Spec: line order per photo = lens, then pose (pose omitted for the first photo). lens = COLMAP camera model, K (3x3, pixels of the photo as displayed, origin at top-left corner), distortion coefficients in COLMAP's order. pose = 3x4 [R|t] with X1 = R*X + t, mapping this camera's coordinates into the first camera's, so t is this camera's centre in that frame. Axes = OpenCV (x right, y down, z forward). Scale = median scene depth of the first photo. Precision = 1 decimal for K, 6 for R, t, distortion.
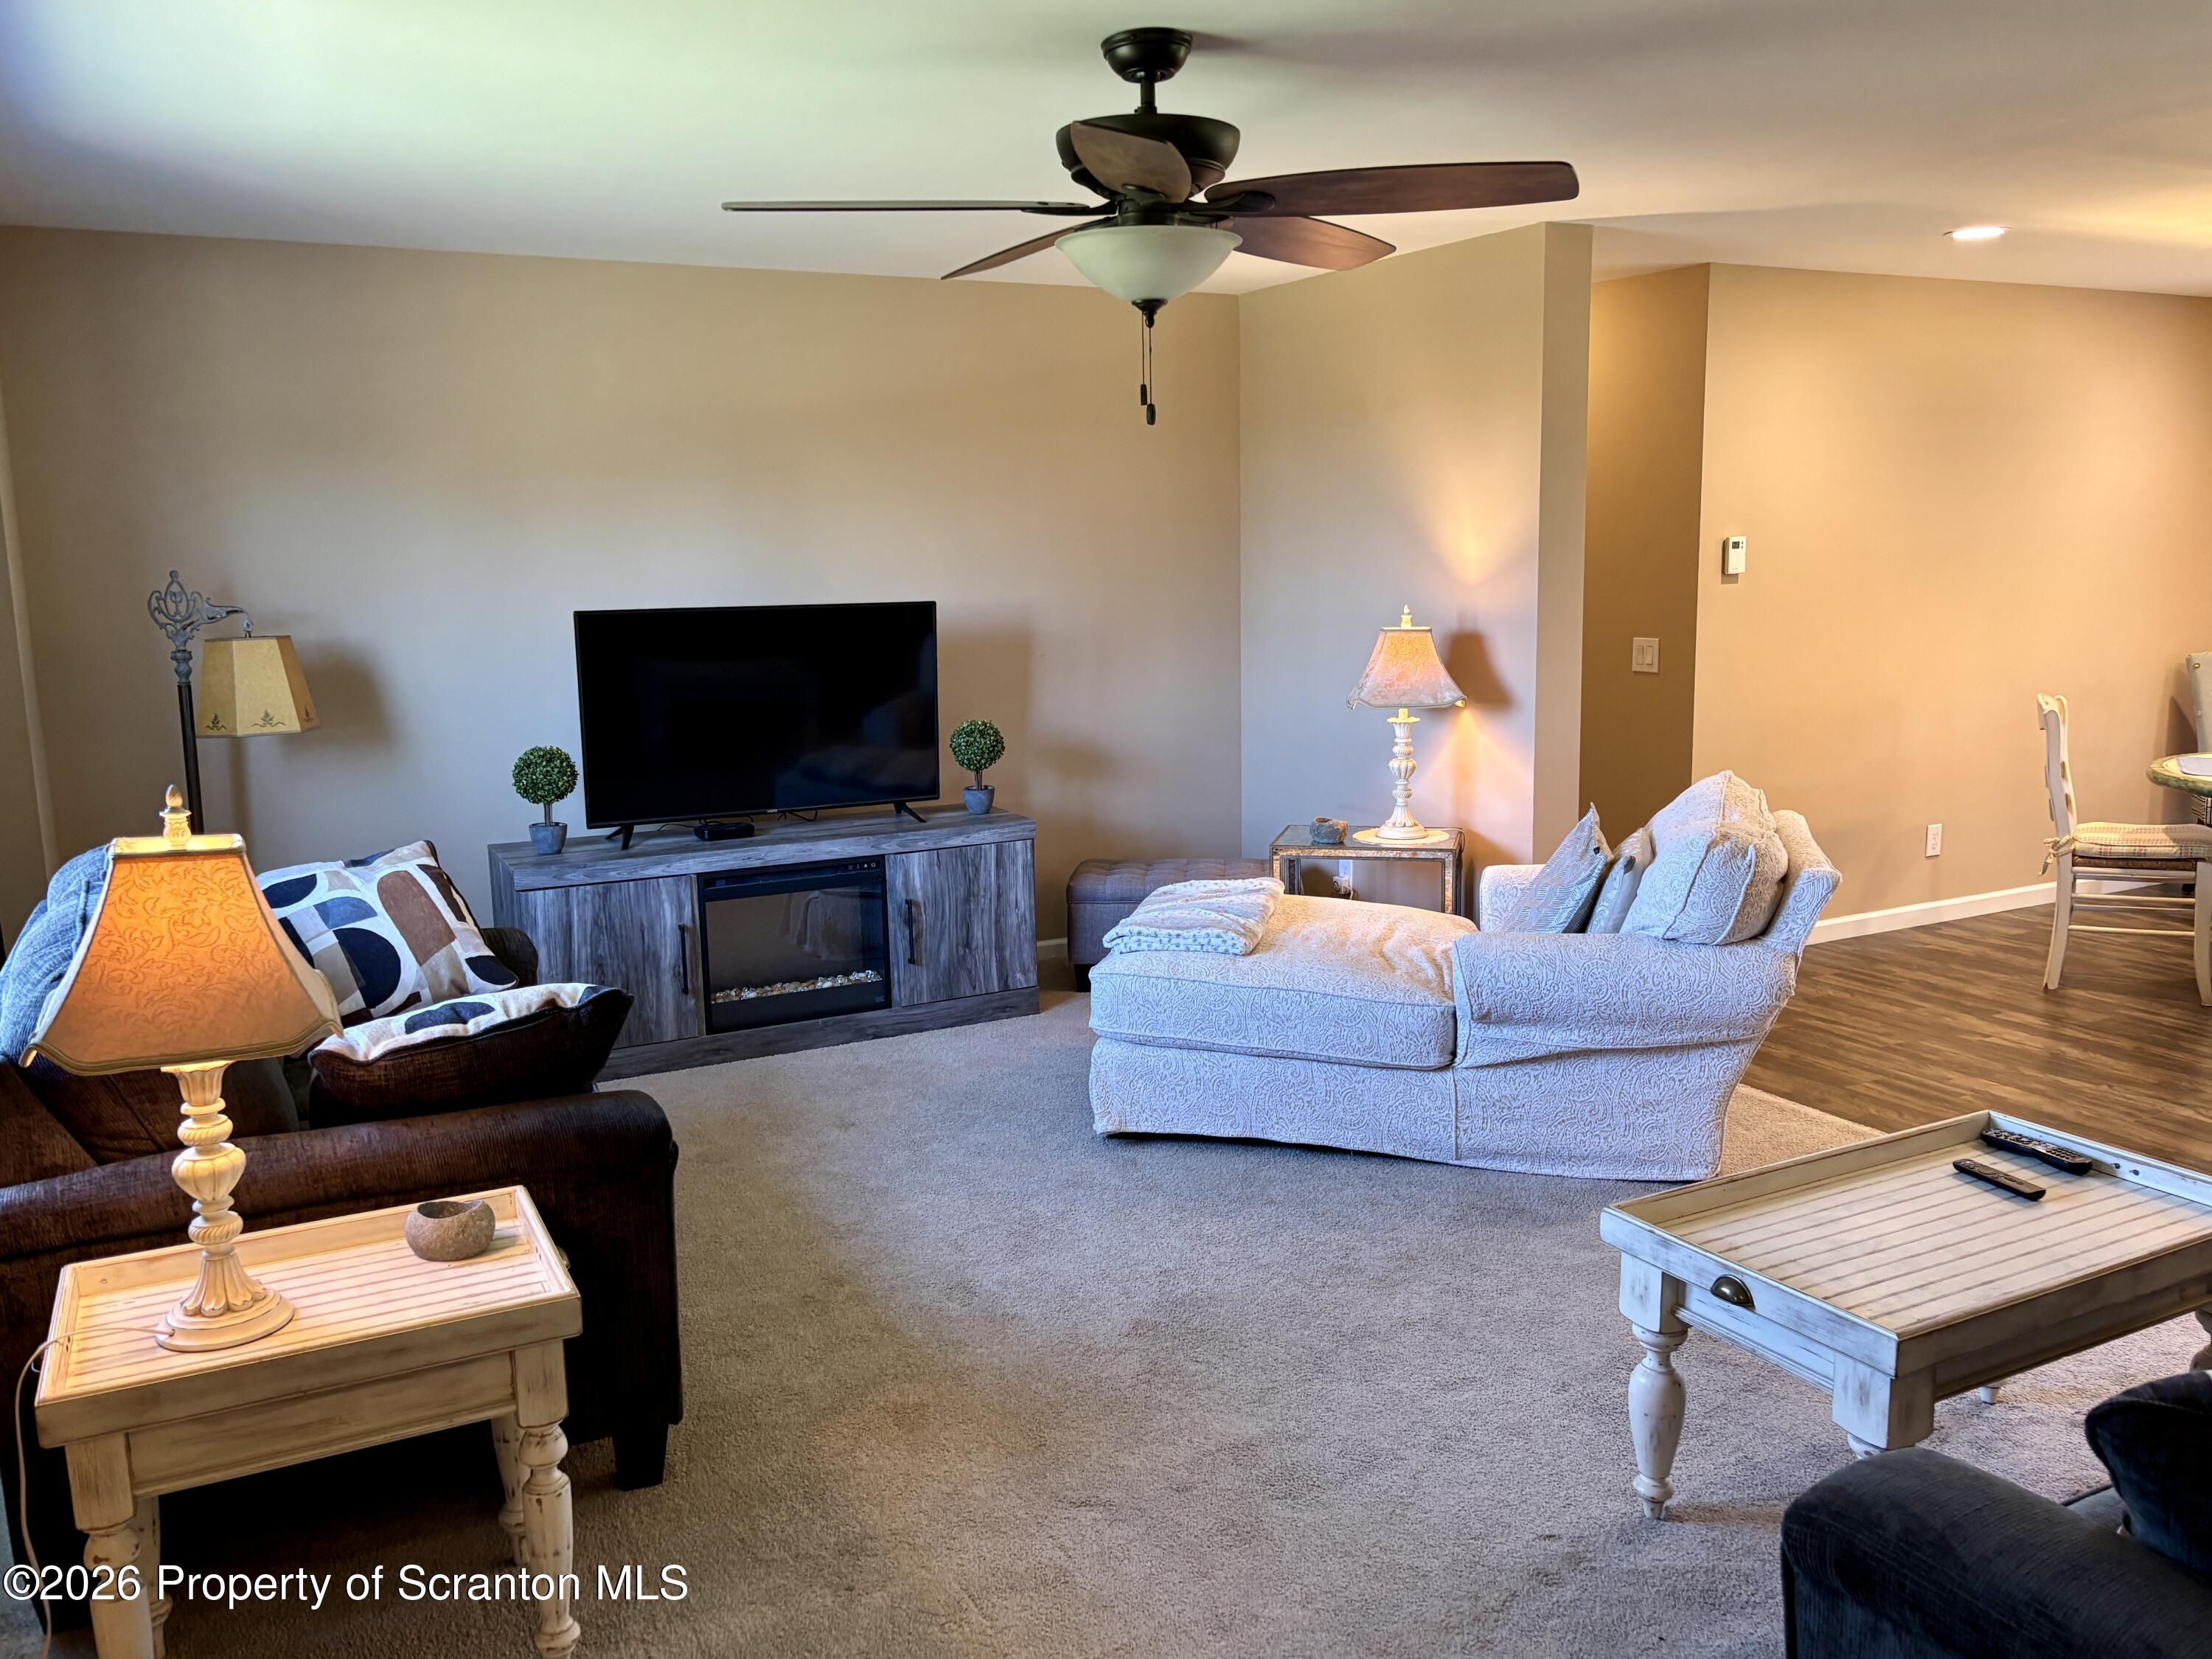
lens RADIAL K [[1739.9, 0, 1106.0], [0, 1739.9, 859.2], [0, 0, 1]] dist [0.210469, -0.625768]
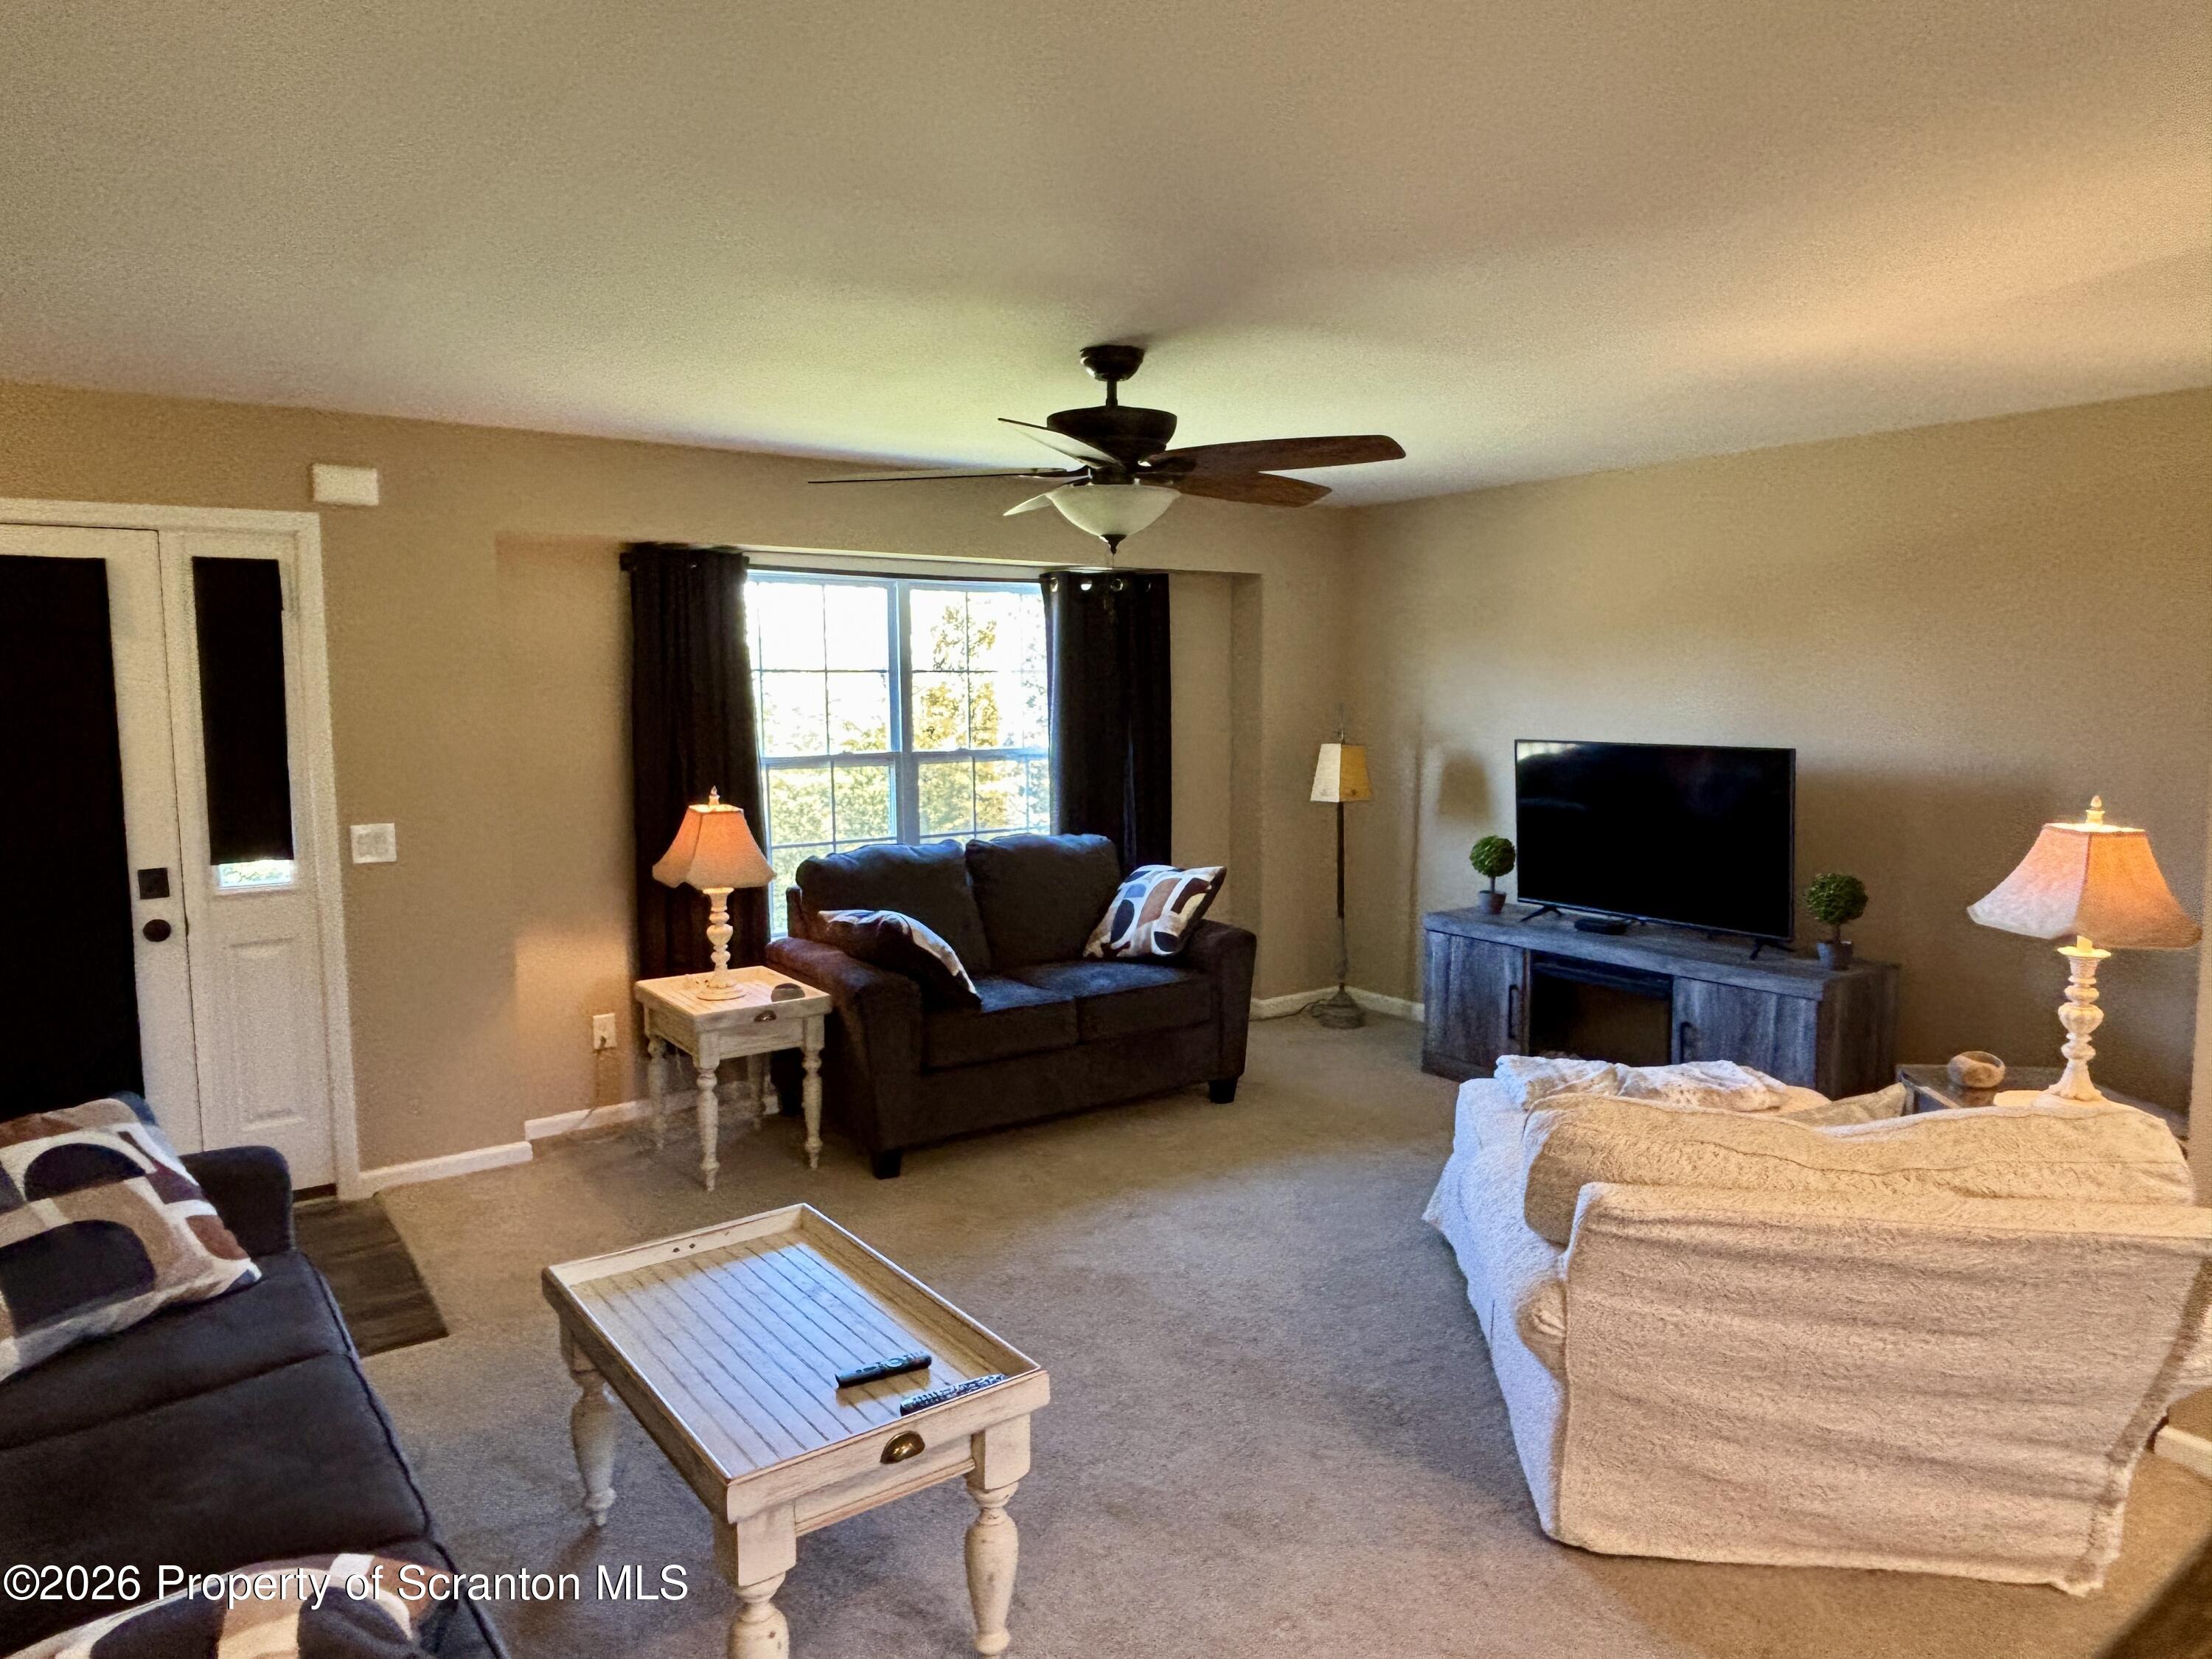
lens RADIAL K [[1376.7, 0, 1106.0], [0, 1376.7, 829.5], [0, 0, 1]] dist [-0.001893, -0.002411]
pose [[0.156277, 0.124078, -0.979889, 0.795412], [-0.174587, 0.979927, 0.096239, -0.137913], [0.972161, 0.156036, 0.174802, 0.599687]]
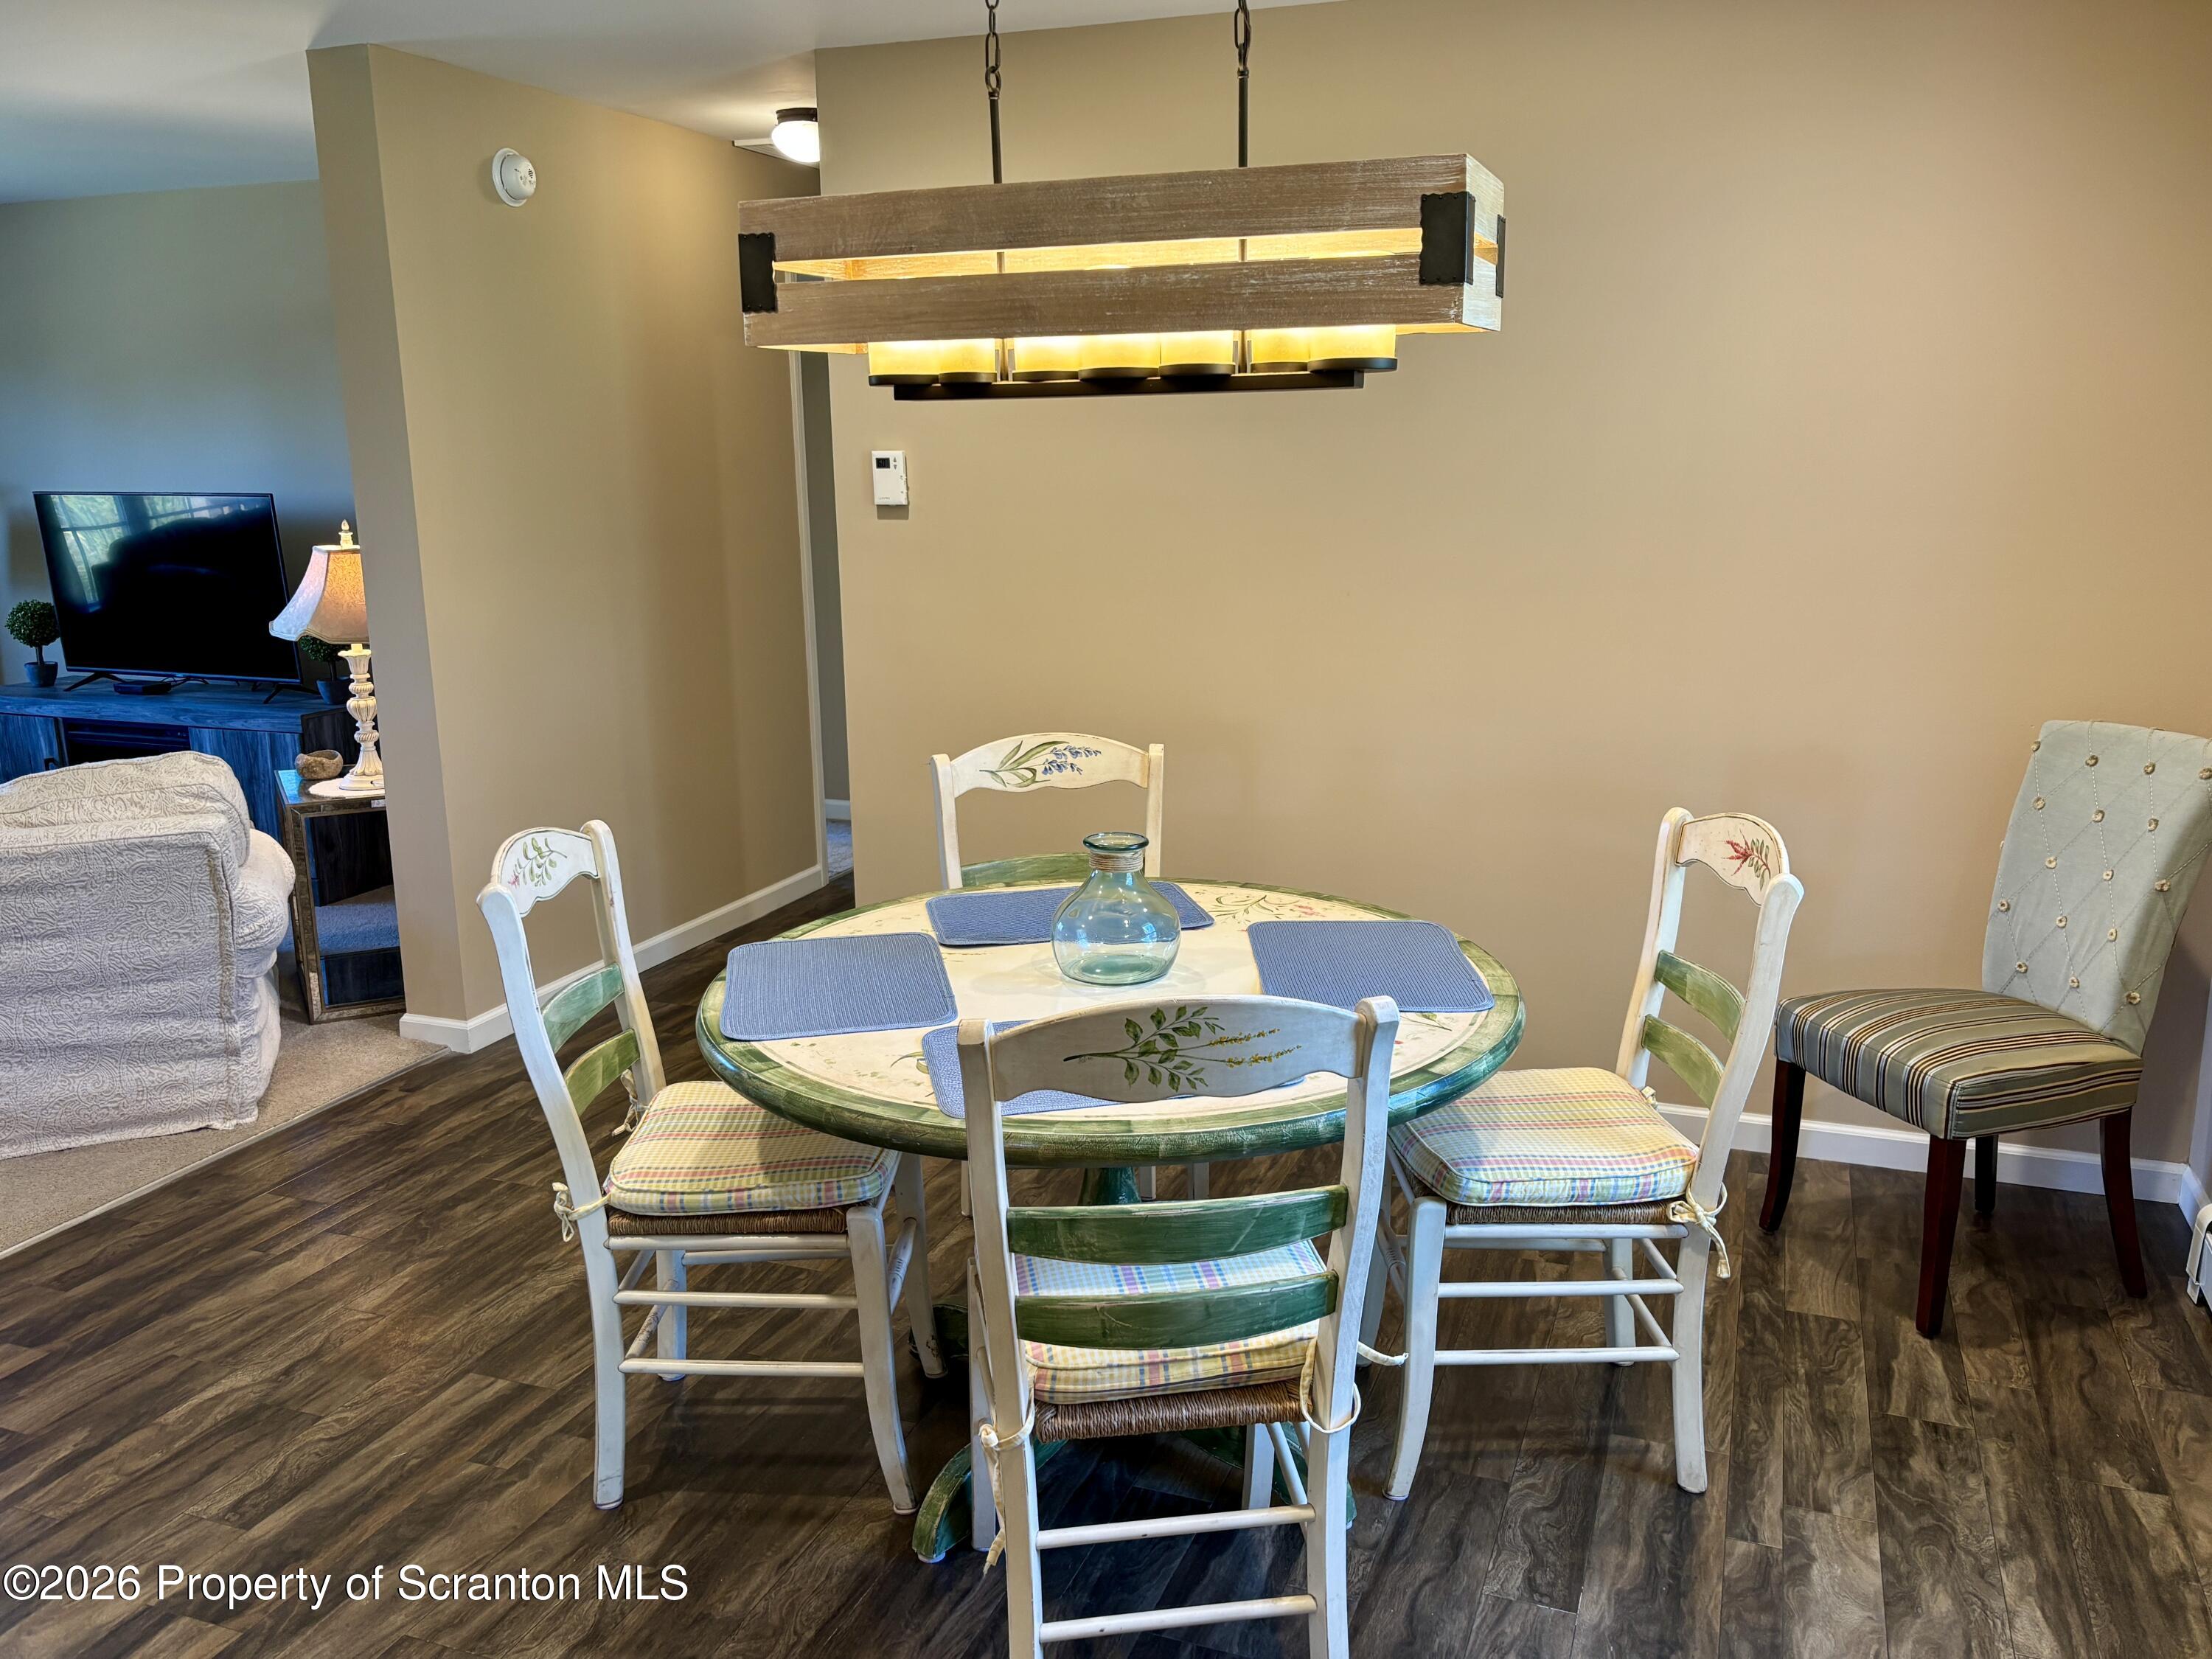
lens RADIAL K [[1720.6, 0, 1113.4], [0, 1720.6, 847.4], [0, 0, 1]] dist [0.052007, -0.044161]
pose [[0.671105, 0.183800, -0.718217, 1.288514], [-0.137964, 0.982820, 0.122602, -0.172857], [0.728412, 0.016809, 0.684933, 0.830158]]
